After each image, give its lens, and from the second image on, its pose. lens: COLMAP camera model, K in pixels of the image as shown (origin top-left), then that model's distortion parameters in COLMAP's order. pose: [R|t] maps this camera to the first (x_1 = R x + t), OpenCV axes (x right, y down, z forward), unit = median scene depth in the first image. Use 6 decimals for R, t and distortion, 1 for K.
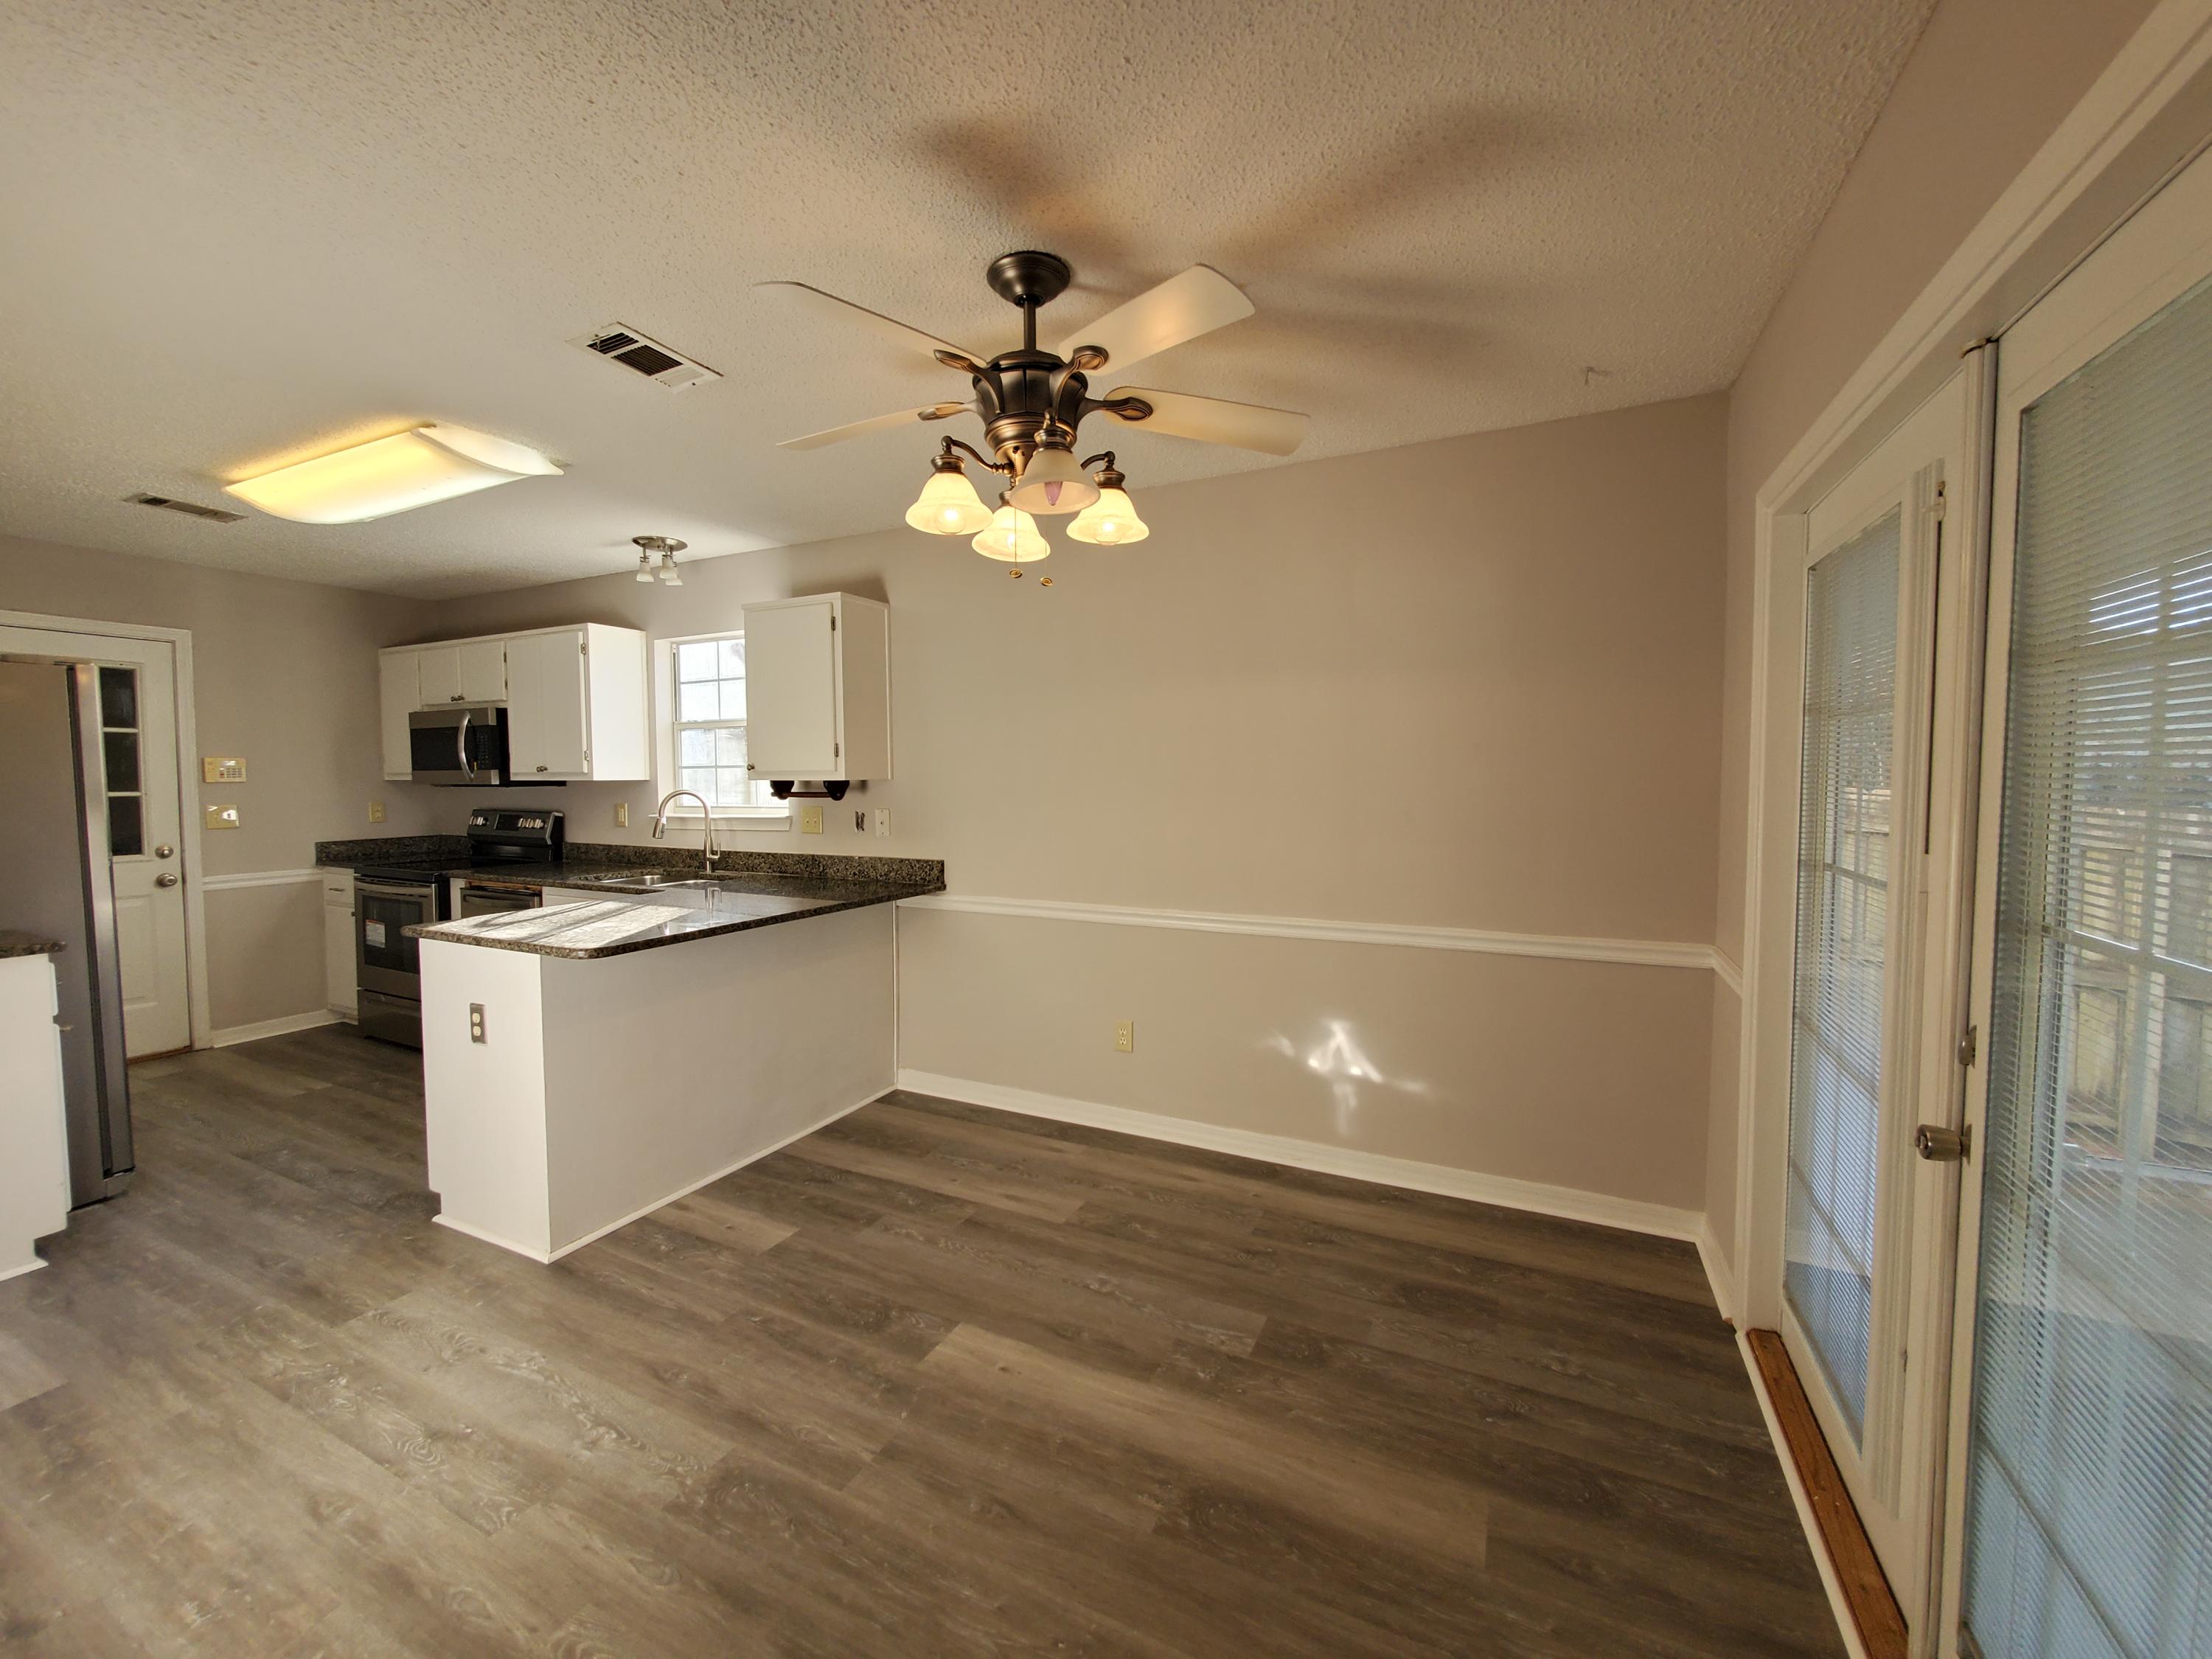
lens RADIAL K [[876.9, 0, 1081.1], [0, 876.9, 822.6], [0, 0, 1]] dist [0.002691, -0.002715]
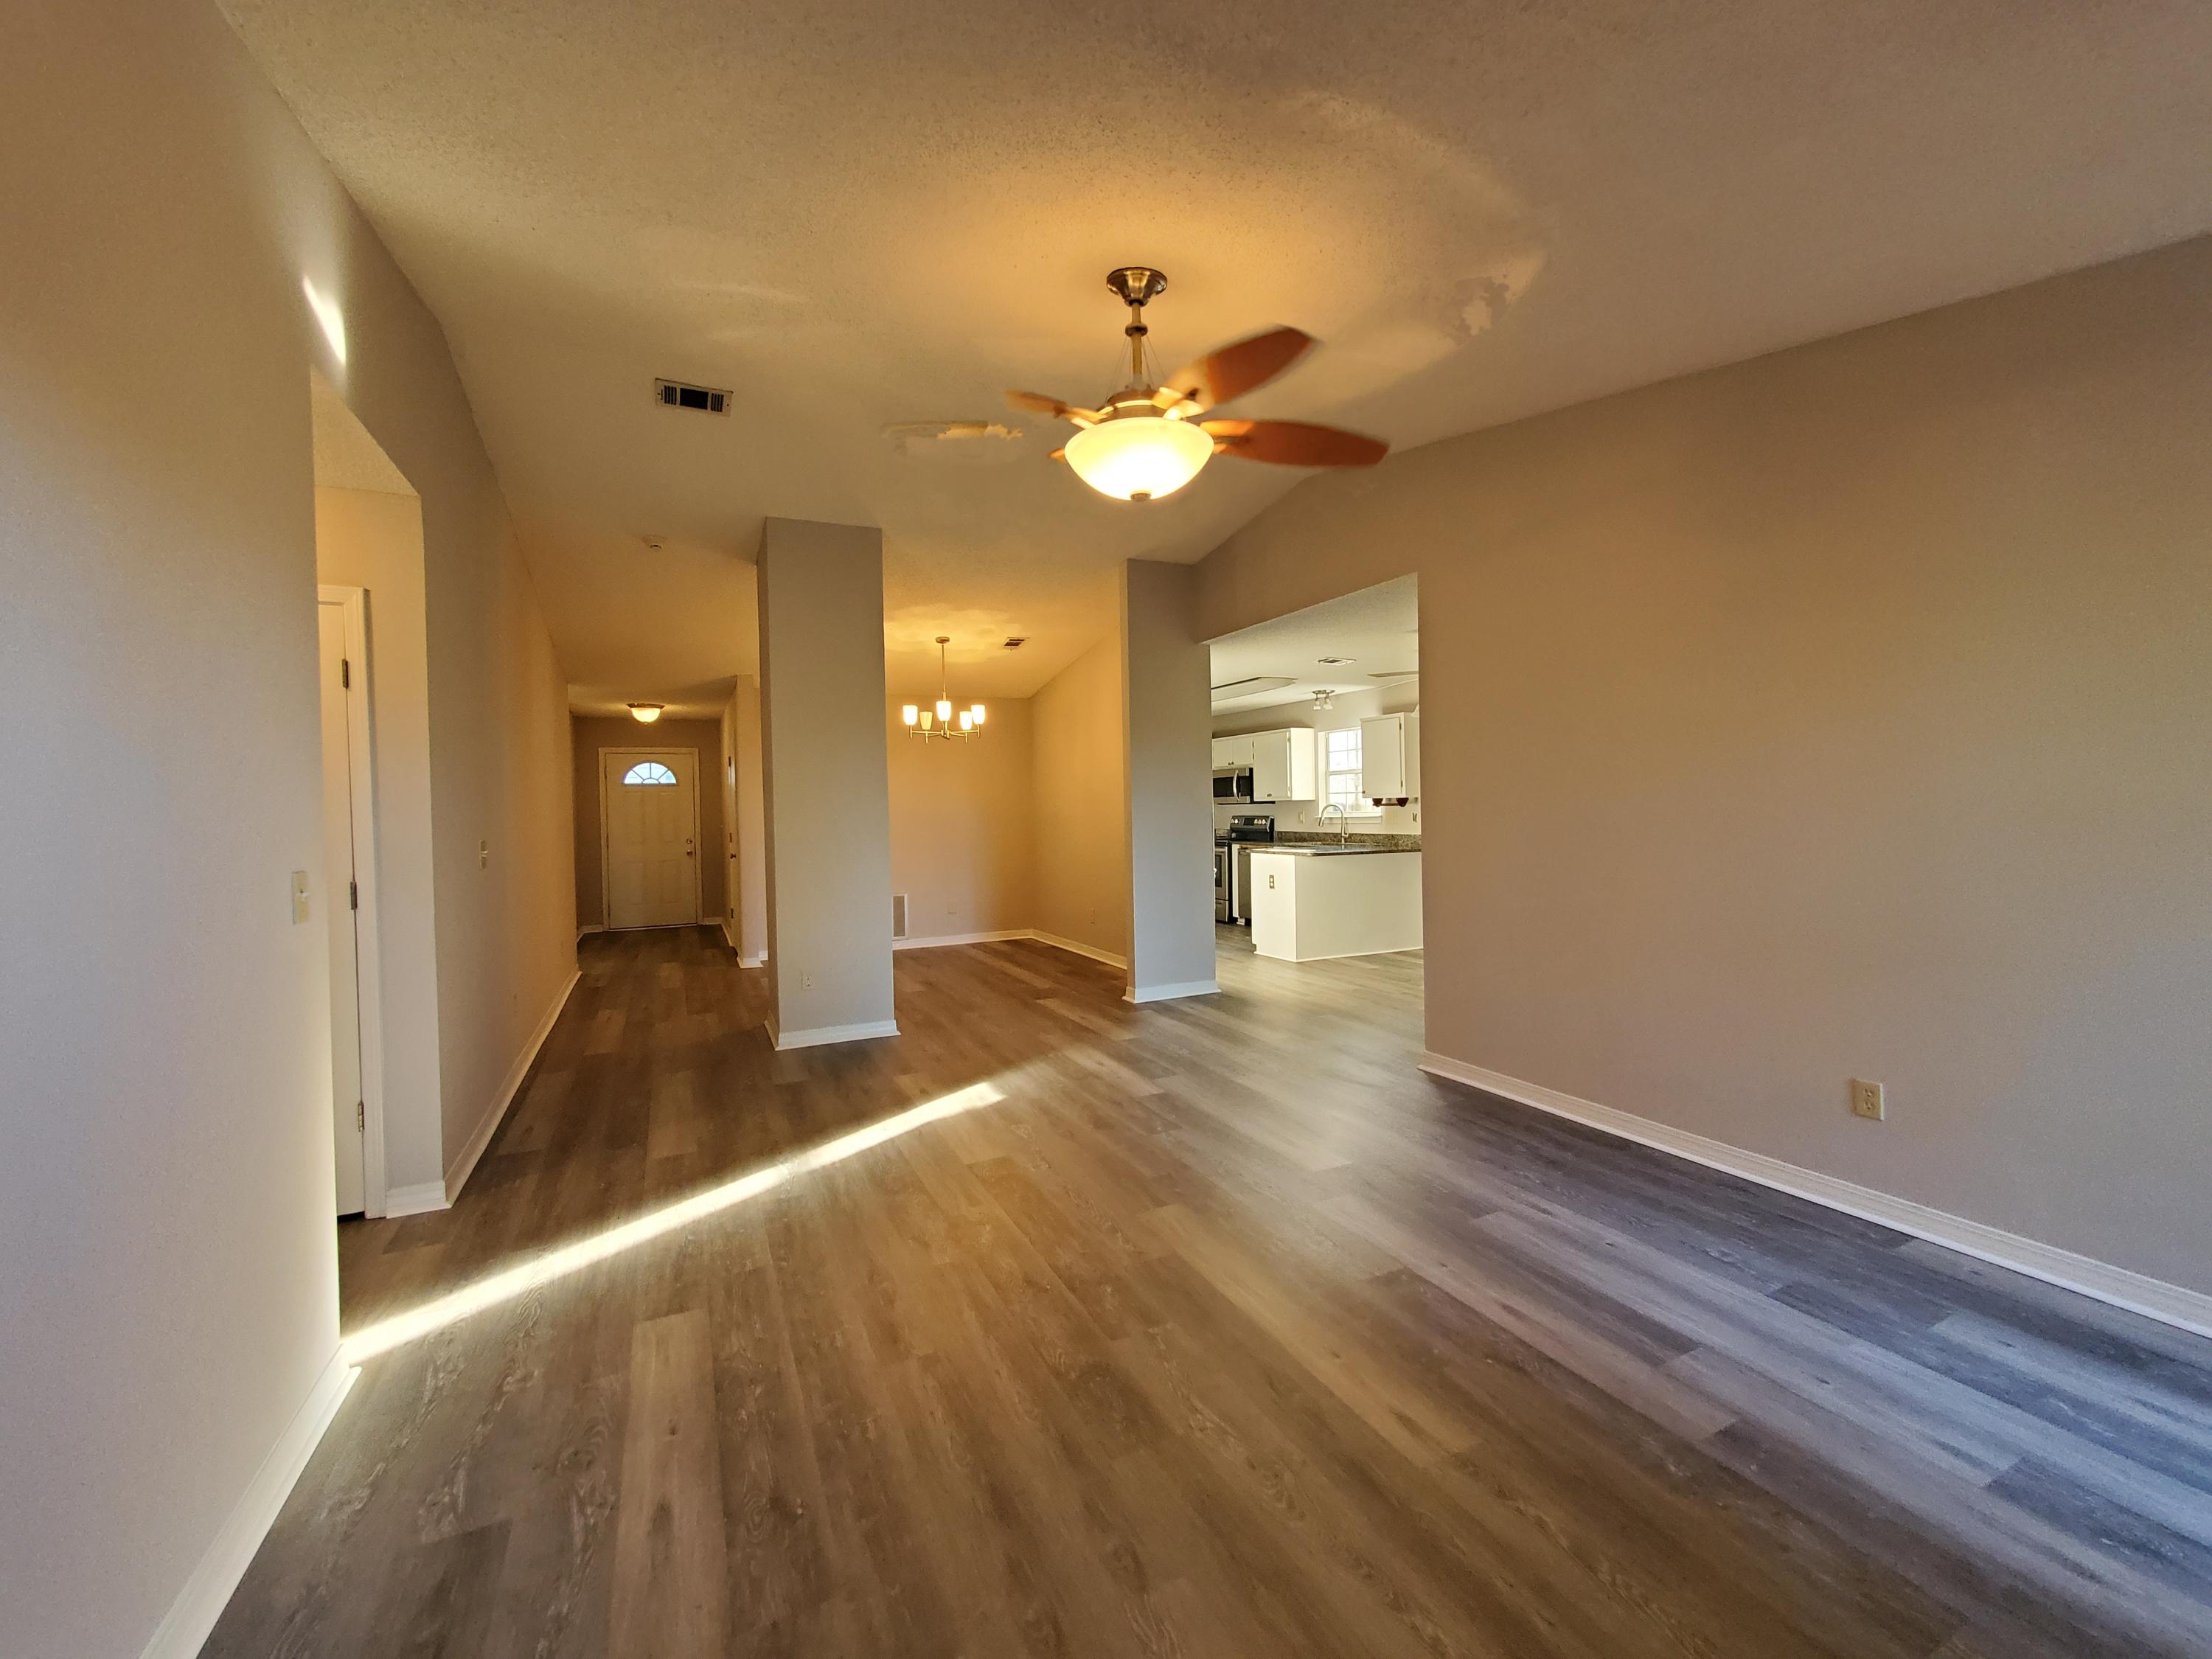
lens RADIAL K [[876.9, 0, 1089.2], [0, 876.9, 809.1], [0, 0, 1]] dist [0.002691, -0.002715]
pose [[0.788537, -0.006151, -0.614957, 0.452351], [-0.023376, 0.998928, -0.039965, 0.086146], [0.614543, 0.045889, 0.787547, -1.202391]]
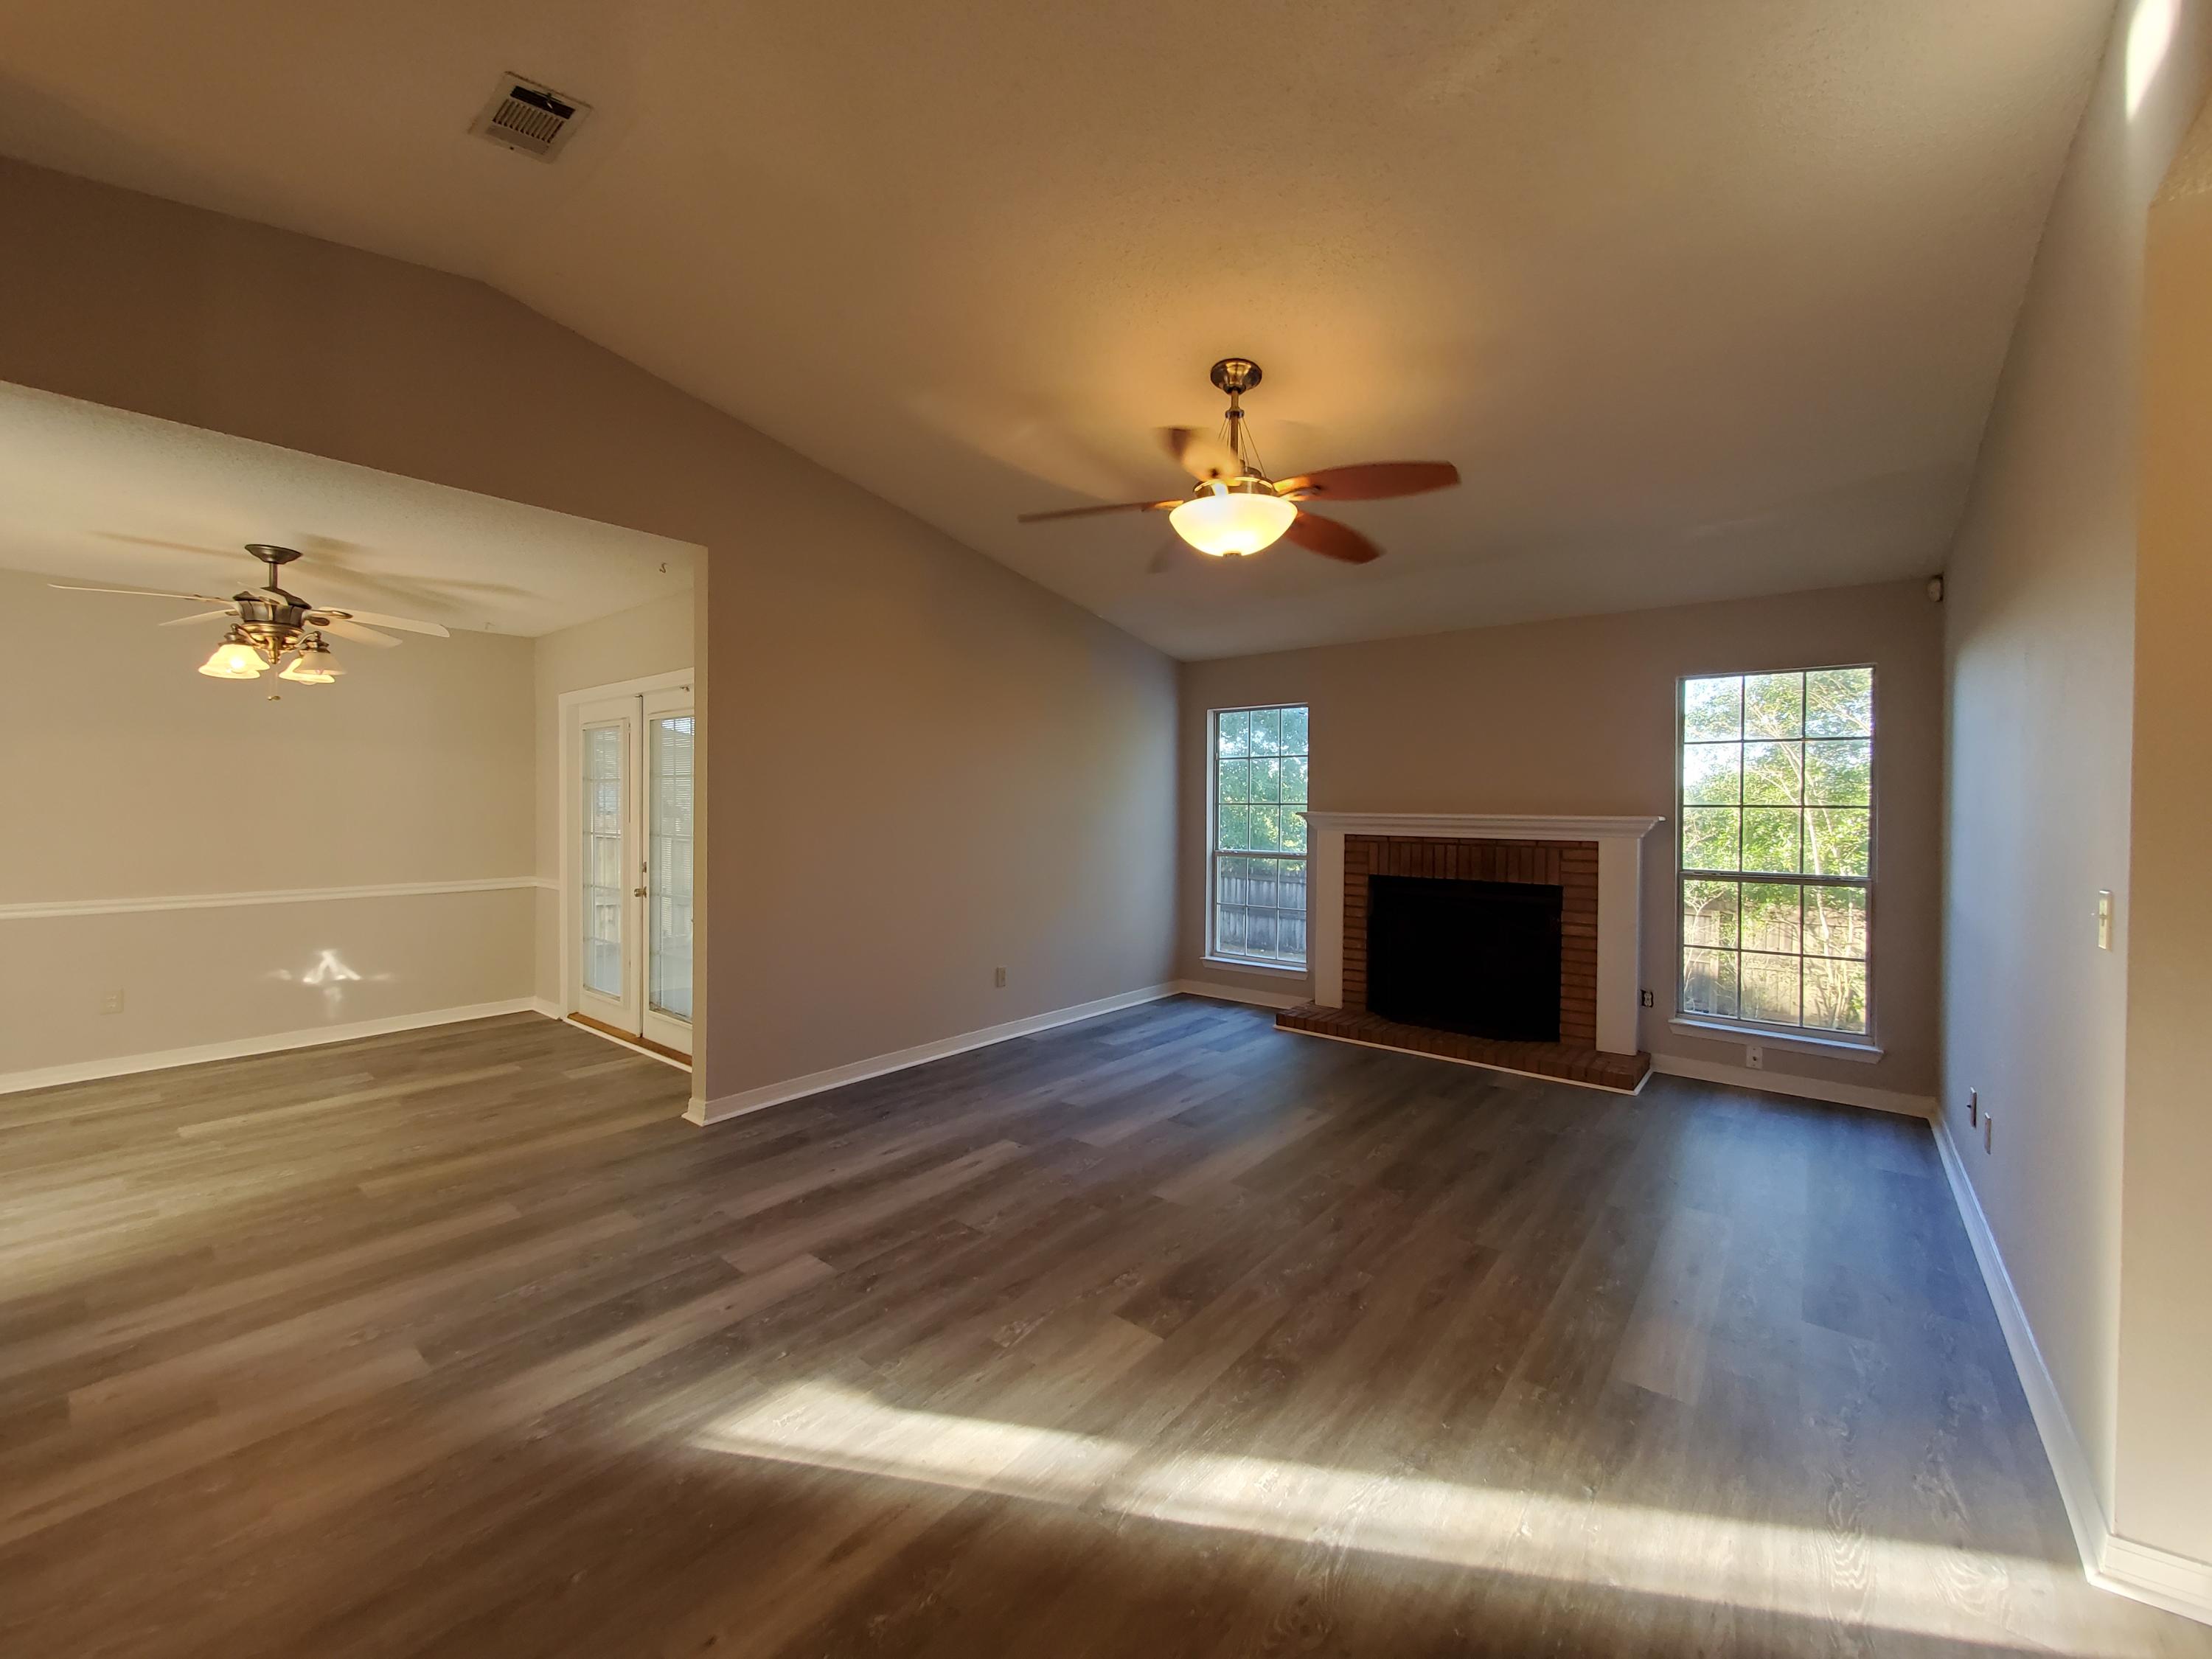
lens RADIAL K [[876.9, 0, 1102.6], [0, 876.9, 823.5], [0, 0, 1]] dist [0.002691, -0.002715]
pose [[0.217443, -0.011525, 0.976005, -0.829336], [0.050275, 0.998735, 0.000592, 0.052577], [-0.974777, 0.048940, 0.217748, -0.656108]]
